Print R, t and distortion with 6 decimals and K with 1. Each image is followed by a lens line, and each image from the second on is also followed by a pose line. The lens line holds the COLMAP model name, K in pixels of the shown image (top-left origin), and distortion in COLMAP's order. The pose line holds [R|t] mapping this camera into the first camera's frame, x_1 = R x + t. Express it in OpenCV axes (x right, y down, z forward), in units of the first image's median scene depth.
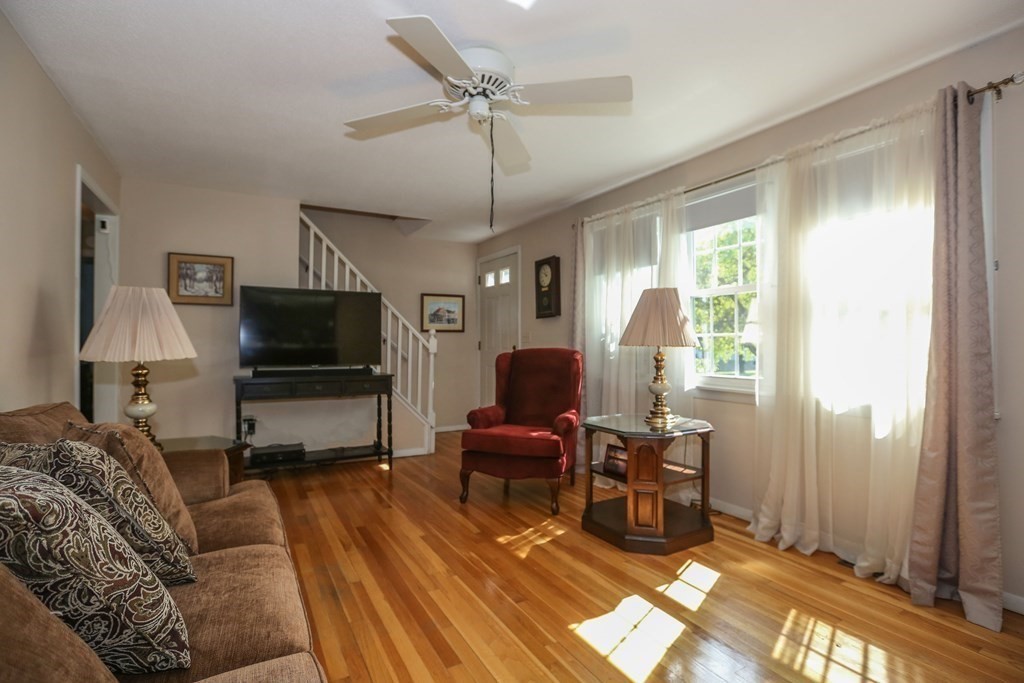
lens RADIAL K [[478.1, 0, 511.4], [0, 478.1, 340.2], [0, 0, 1]] dist [-0.055390, 0.024711]
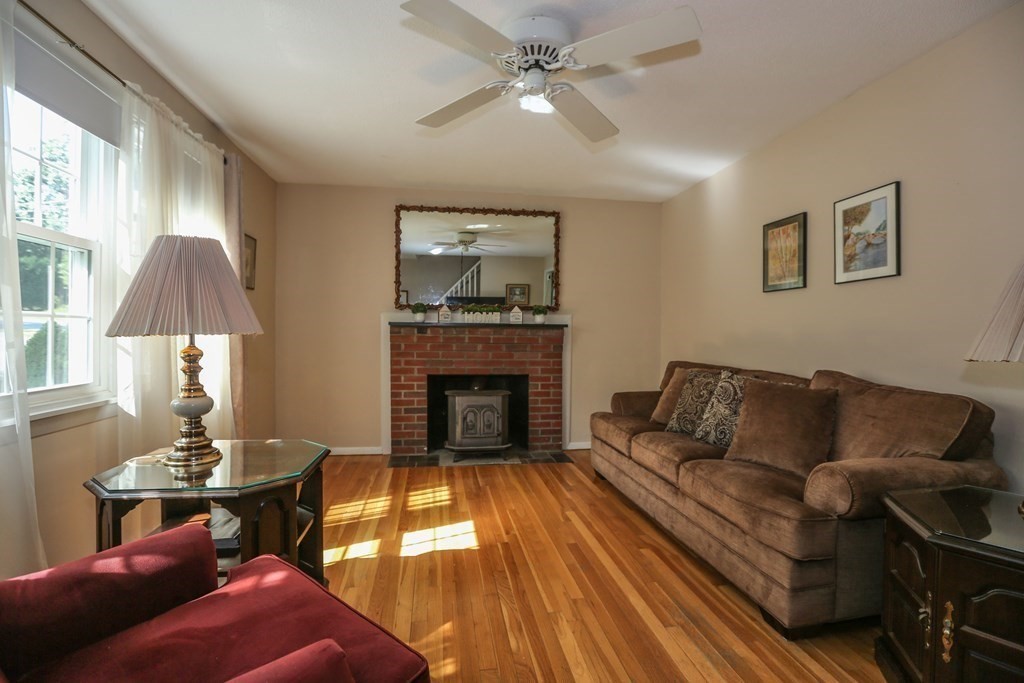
lens RADIAL K [[485.2, 0, 512.0], [0, 485.2, 341.5], [0, 0, 1]] dist [-0.079717, 0.026473]
pose [[-0.936136, -0.013133, 0.351392, -0.280308], [-0.009461, 0.999881, 0.012166, 0.010021], [-0.351510, 0.008065, -0.936149, 1.468423]]
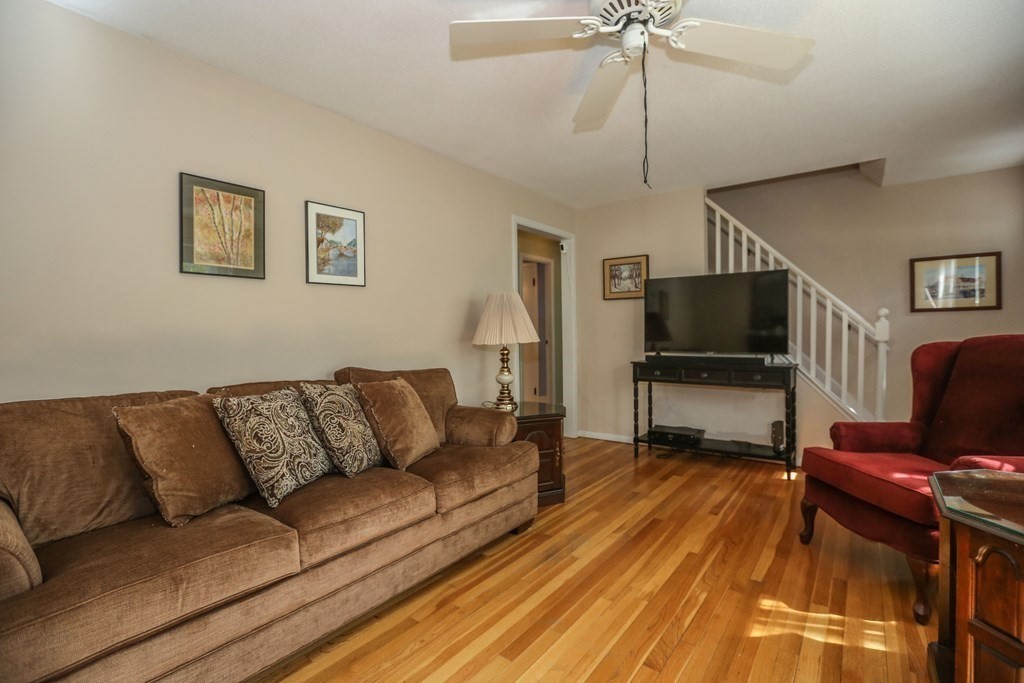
lens RADIAL K [[460.0, 0, 511.2], [0, 460.0, 339.9], [0, 0, 1]] dist [-0.063666, 0.021971]
pose [[0.393035, 0.009927, -0.919470, 0.430965], [0.017879, 0.999670, 0.018435, 0.003686], [0.919350, -0.023685, 0.392728, 0.379407]]
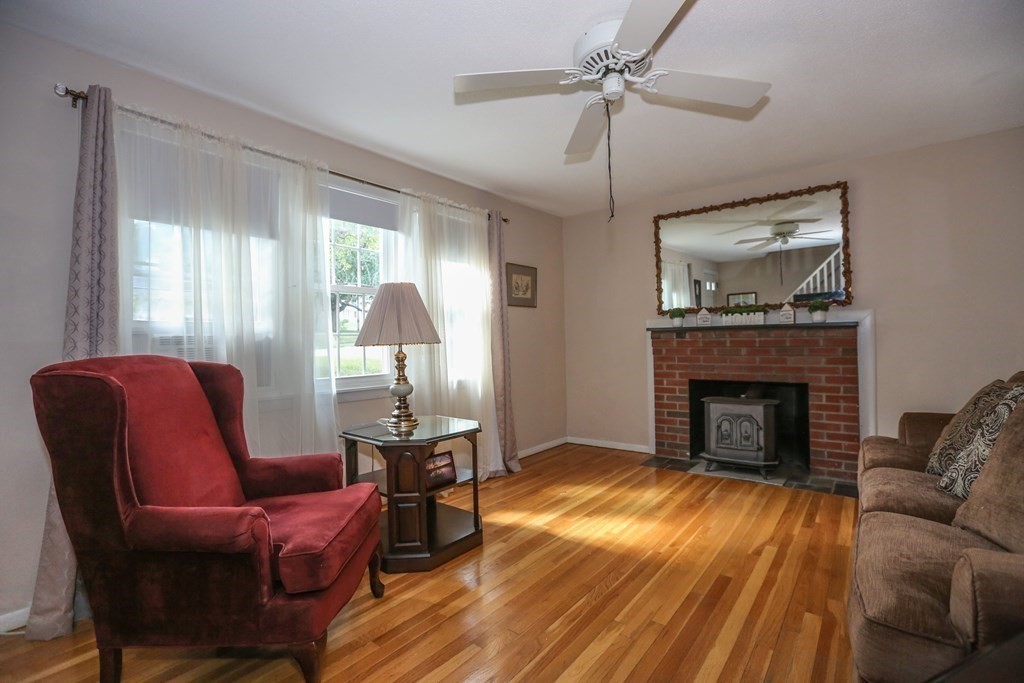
lens RADIAL K [[465.8, 0, 509.7], [0, 465.8, 341.1], [0, 0, 1]] dist [-0.053701, 0.020429]
pose [[-0.366119, 0.010533, 0.930508, -0.645271], [0.016098, 0.999858, -0.004984, 0.013924], [-0.930429, 0.013155, -0.366237, 1.184297]]
